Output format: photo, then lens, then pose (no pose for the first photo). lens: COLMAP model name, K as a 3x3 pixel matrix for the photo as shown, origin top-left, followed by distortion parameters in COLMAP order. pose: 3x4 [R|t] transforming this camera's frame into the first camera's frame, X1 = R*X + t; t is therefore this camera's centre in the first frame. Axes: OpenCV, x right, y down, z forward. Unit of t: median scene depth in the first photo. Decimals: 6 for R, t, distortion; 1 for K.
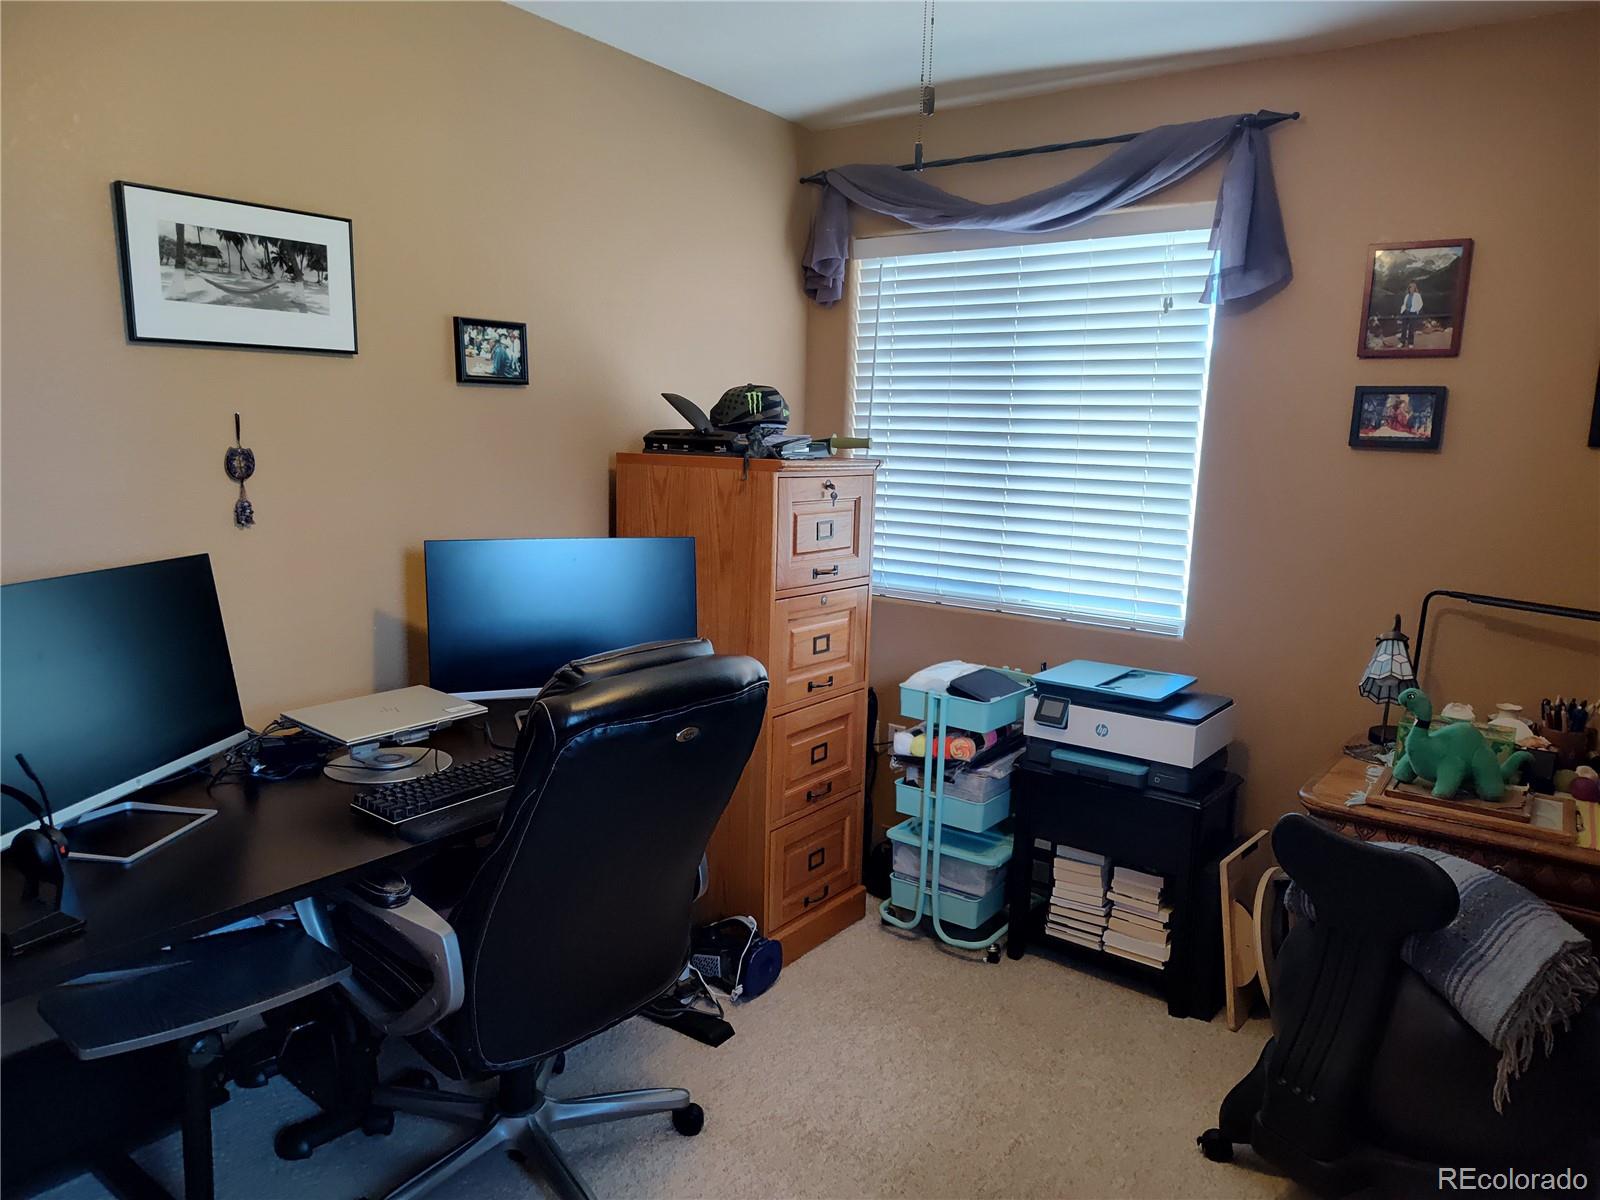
lens RADIAL K [[1081.4, 0, 799.9], [0, 1081.4, 604.3], [0, 0, 1]] dist [0.026021, -0.026925]
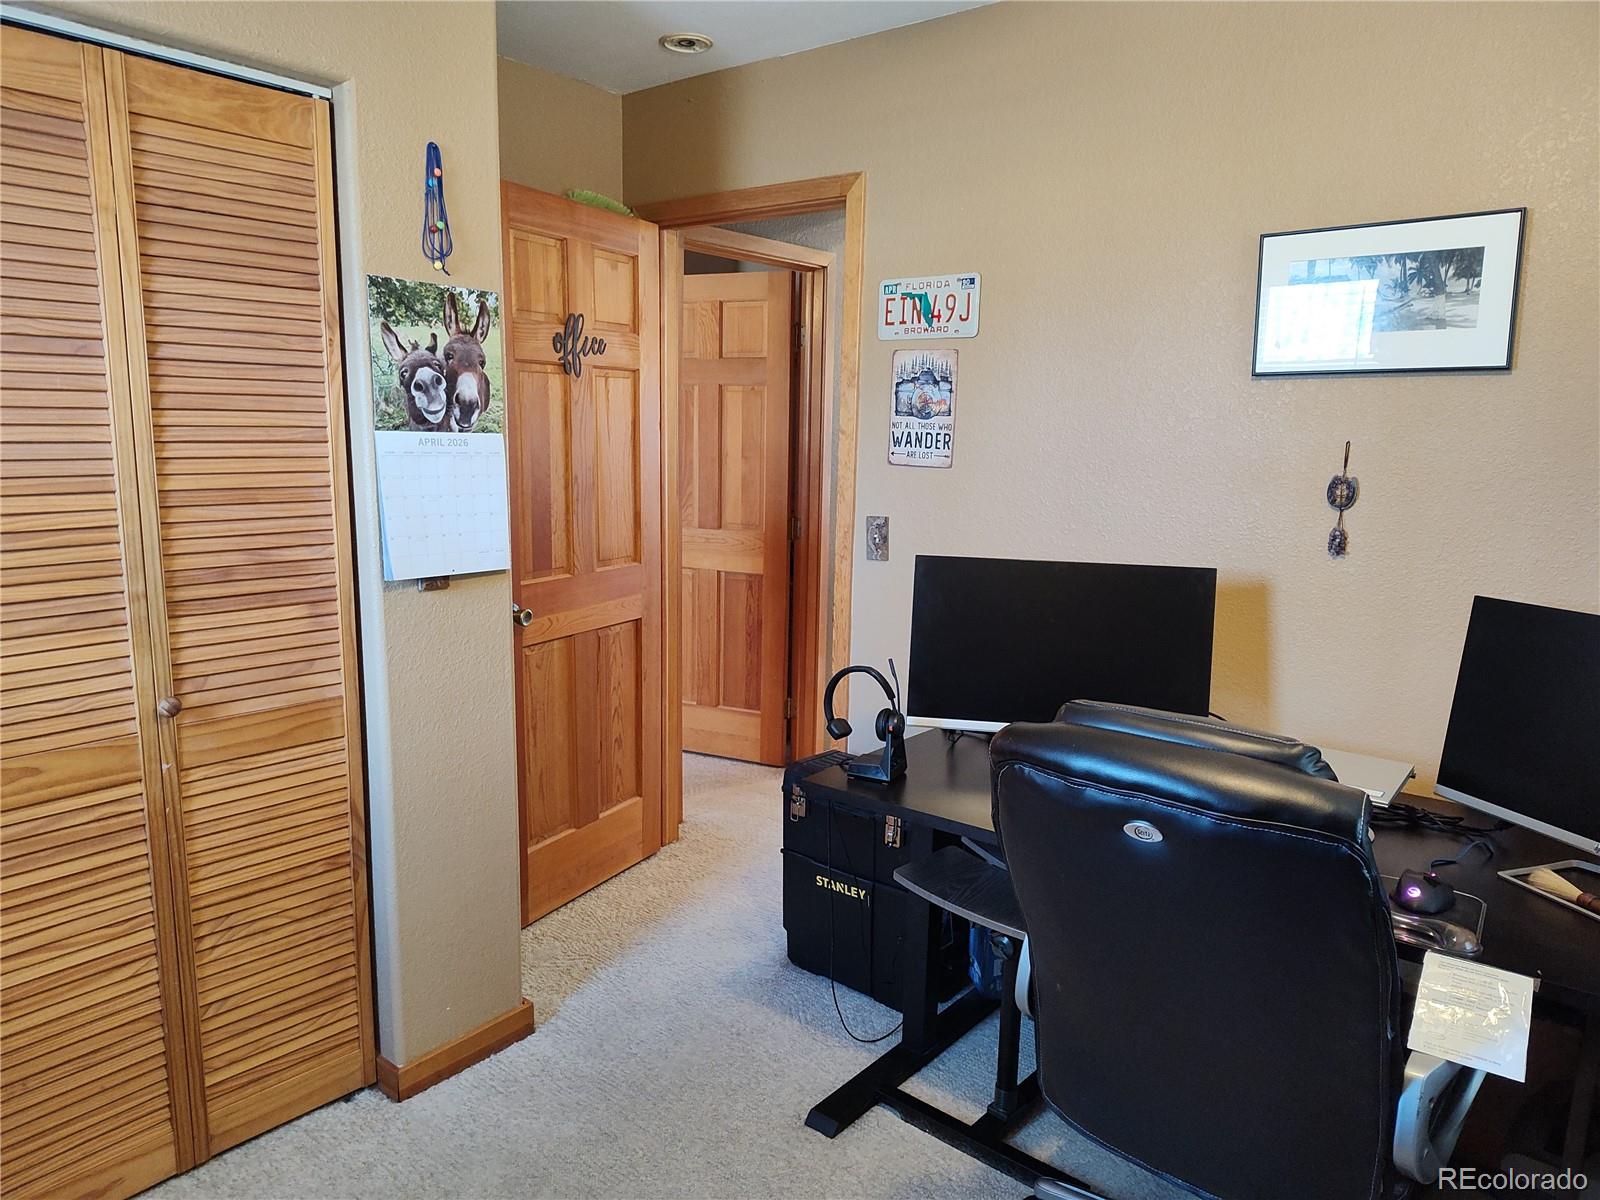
lens RADIAL K [[1081.4, 0, 799.2], [0, 1081.4, 602.7], [0, 0, 1]] dist [0.026021, -0.026925]
pose [[-0.069067, 0.132607, -0.988759, 0.499384], [-0.191760, 0.970879, 0.143604, -0.079053], [0.979009, 0.199523, -0.041627, 0.576755]]
